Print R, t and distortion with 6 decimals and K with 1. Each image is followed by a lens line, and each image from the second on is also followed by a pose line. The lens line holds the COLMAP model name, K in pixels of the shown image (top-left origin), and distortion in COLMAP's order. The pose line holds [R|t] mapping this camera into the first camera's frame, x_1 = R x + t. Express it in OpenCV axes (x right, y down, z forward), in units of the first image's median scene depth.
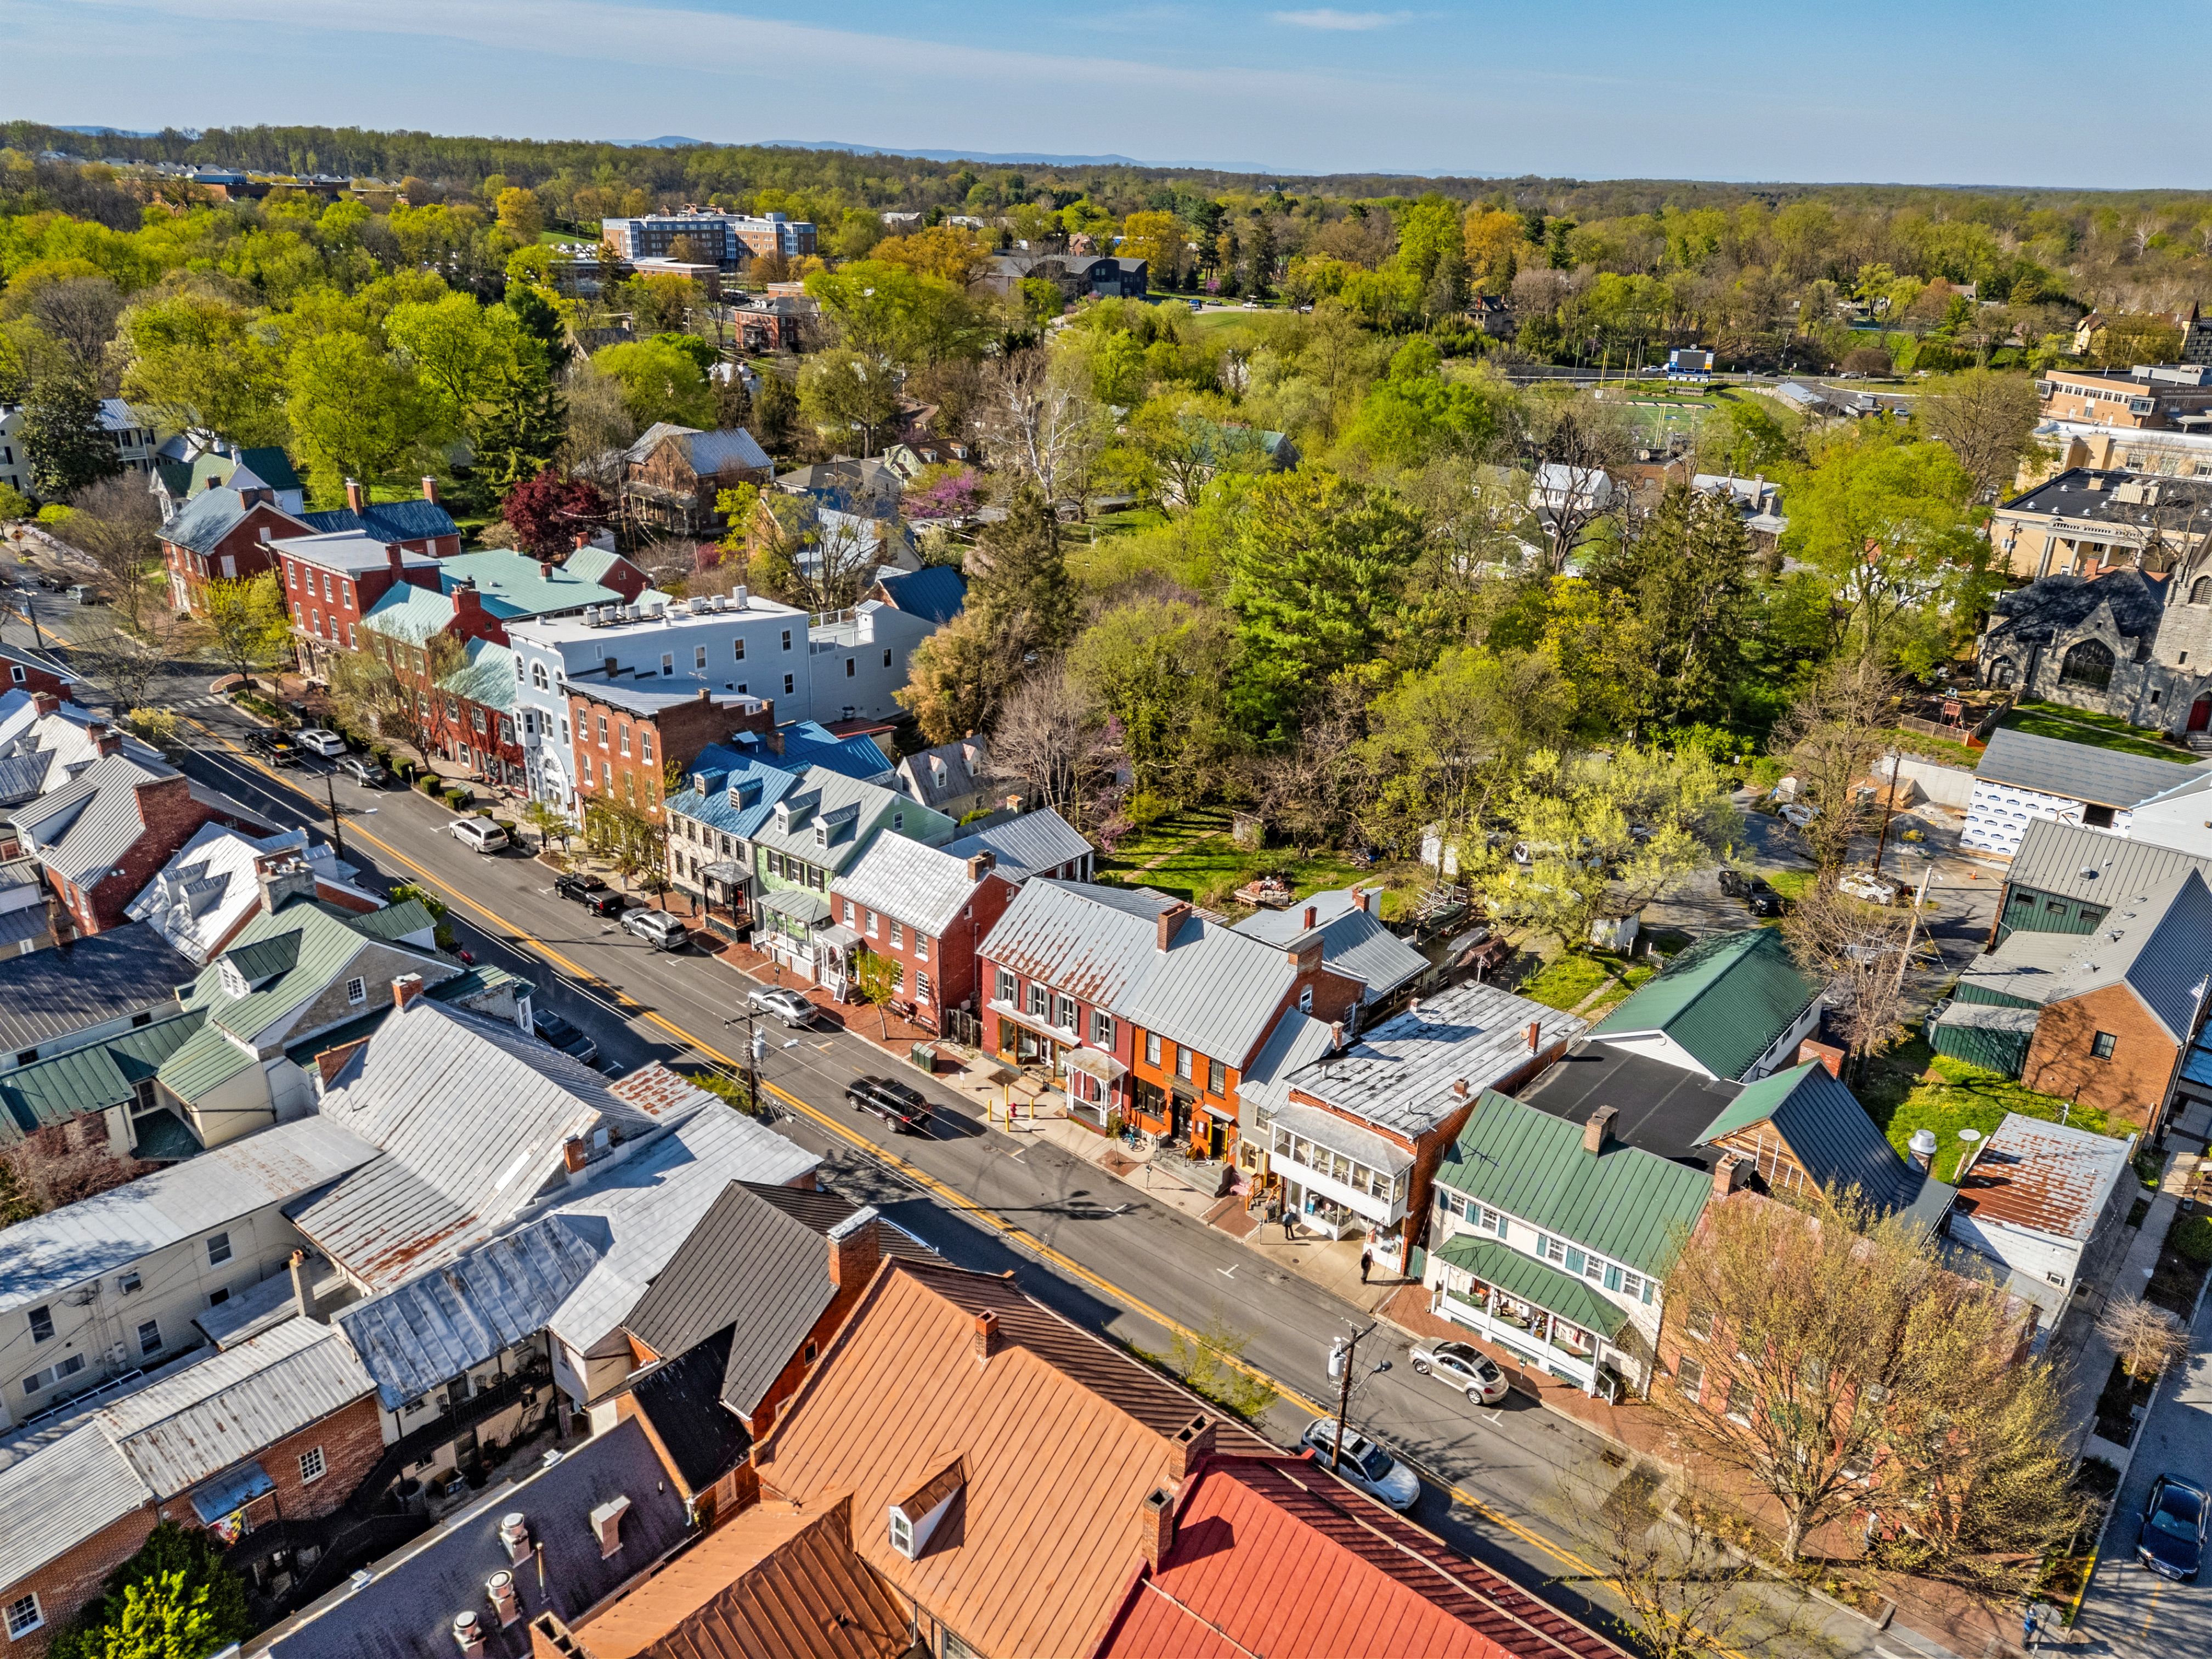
lens RADIAL K [[1643.8, 0, 1110.7], [0, 1643.8, 816.3], [0, 0, 1]] dist [0.073977, -0.055327]
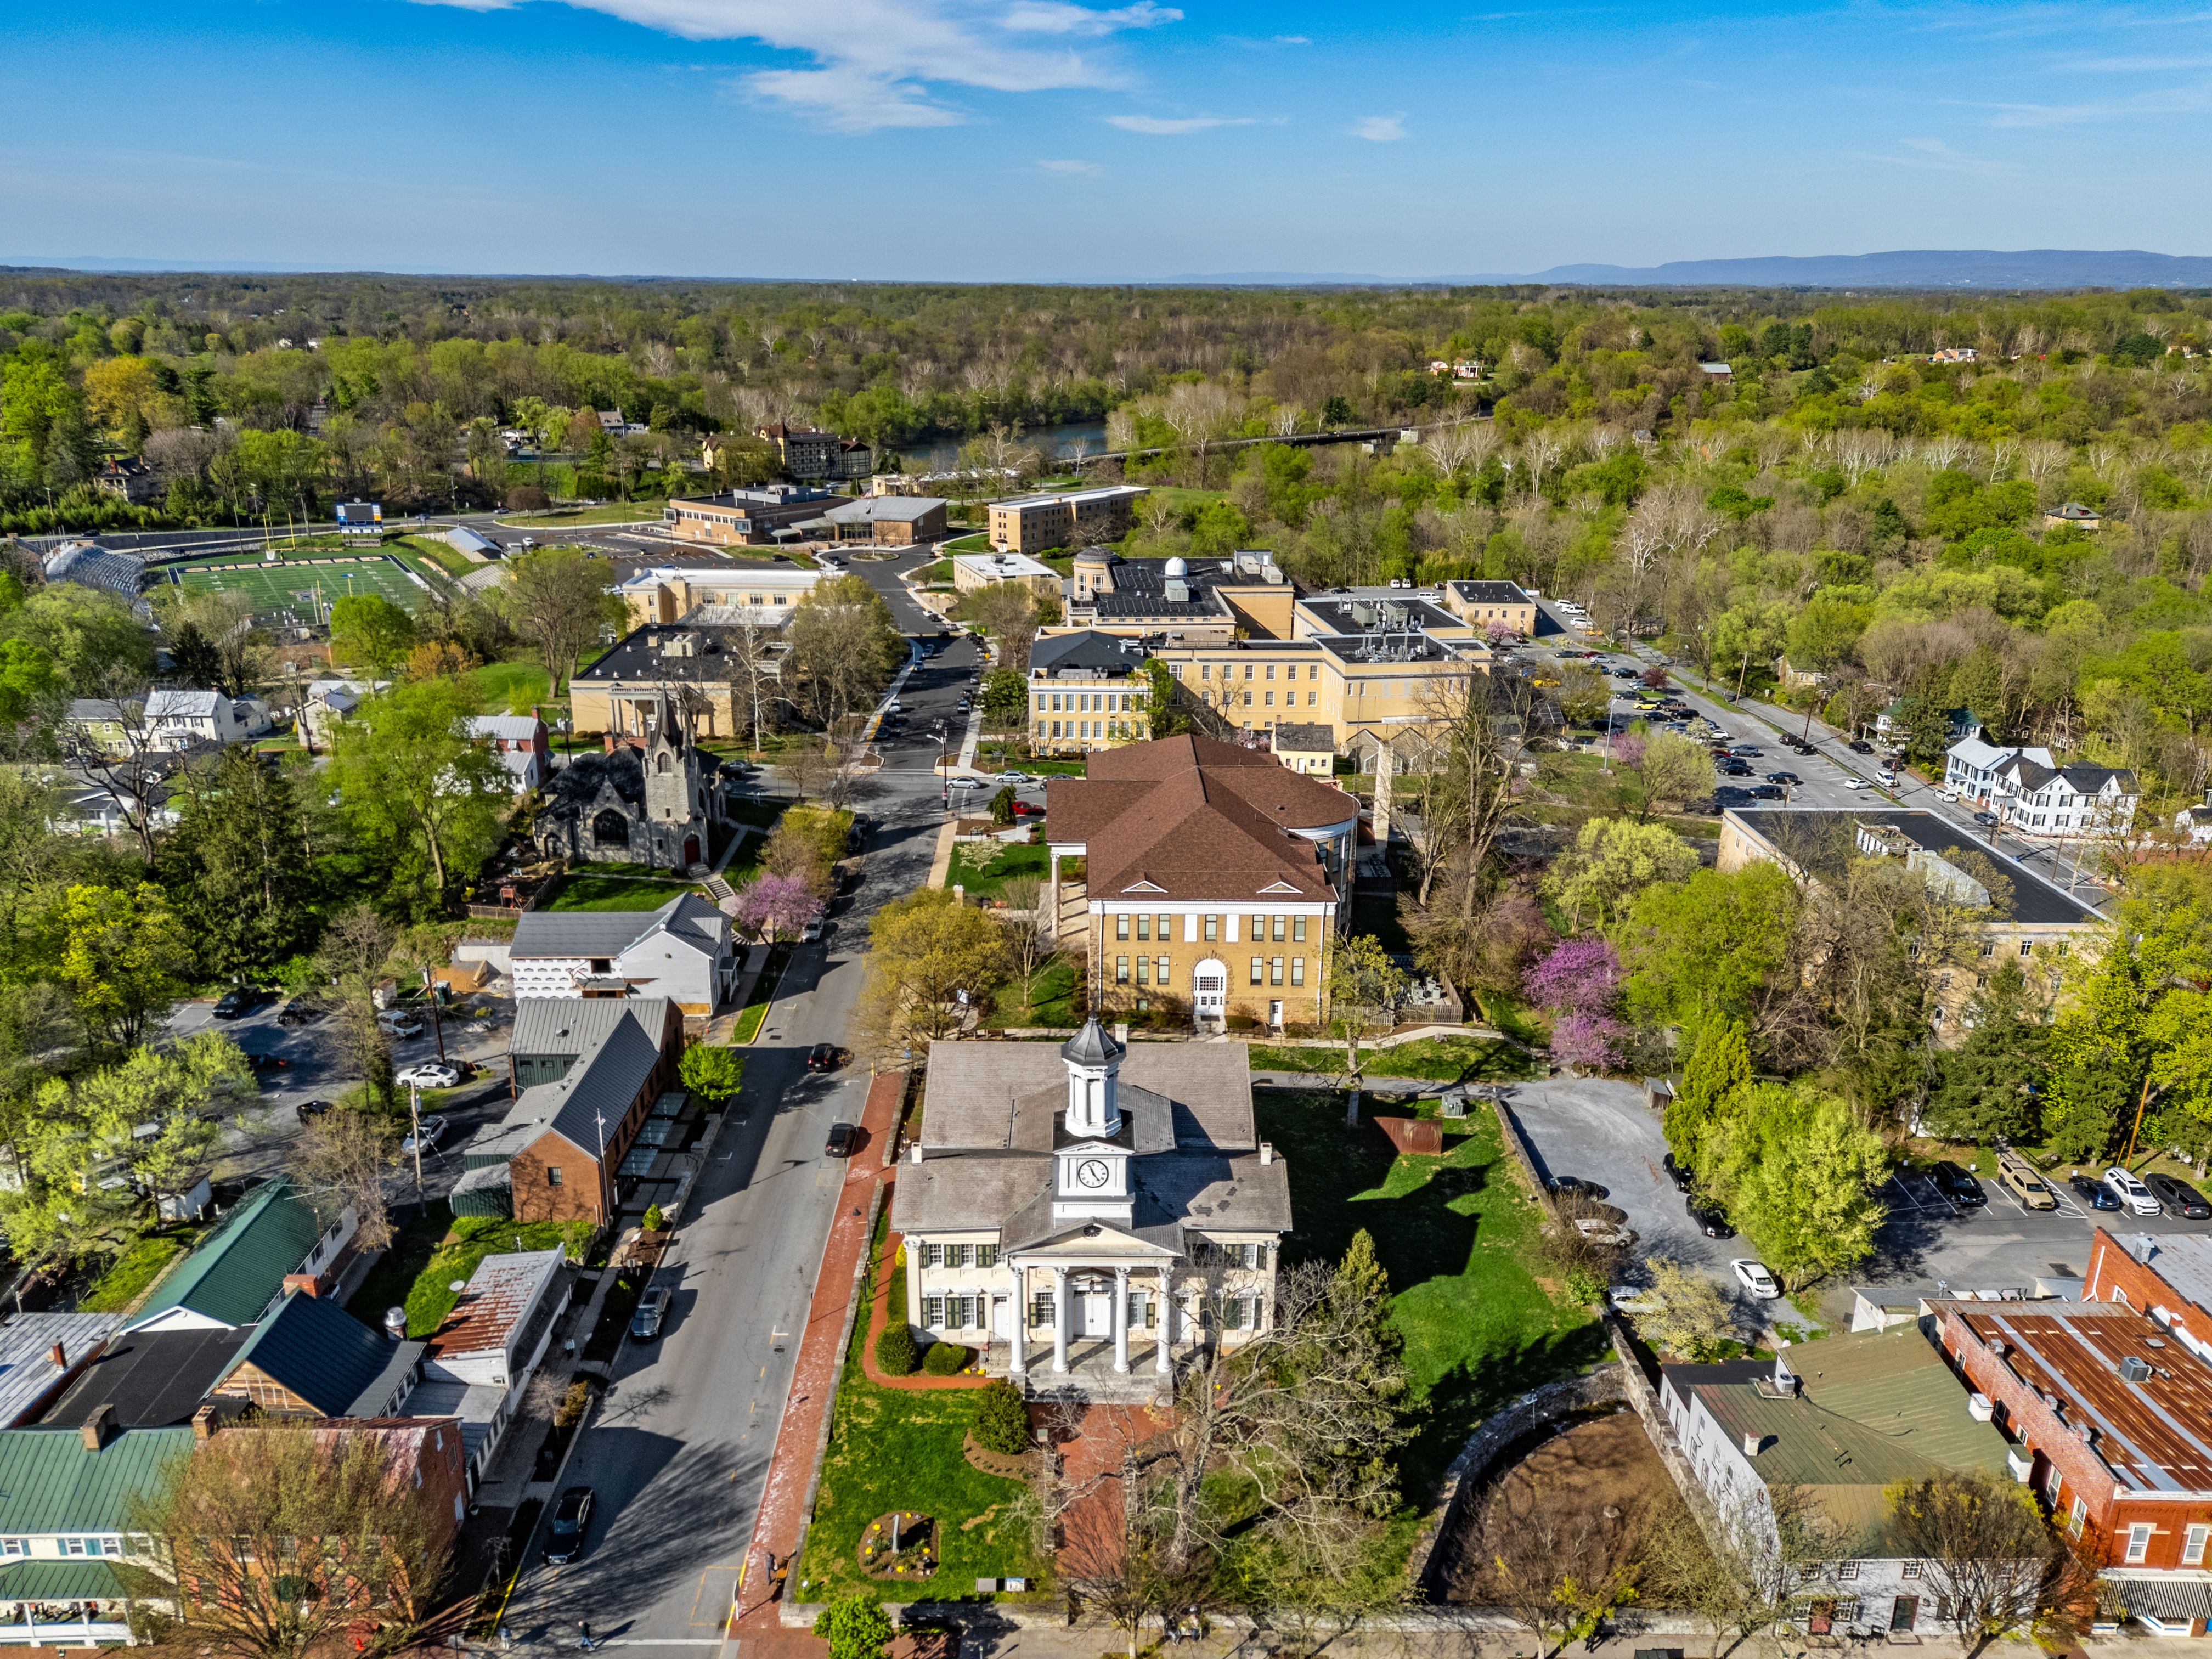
lens RADIAL K [[1643.8, 0, 1110.7], [0, 1643.8, 816.3], [0, 0, 1]] dist [0.073977, -0.055327]
pose [[0.759012, -0.219961, 0.612795, 0.101503], [0.250877, 0.967331, 0.036483, -0.049693], [-0.600801, 0.126045, 0.789399, -0.227700]]
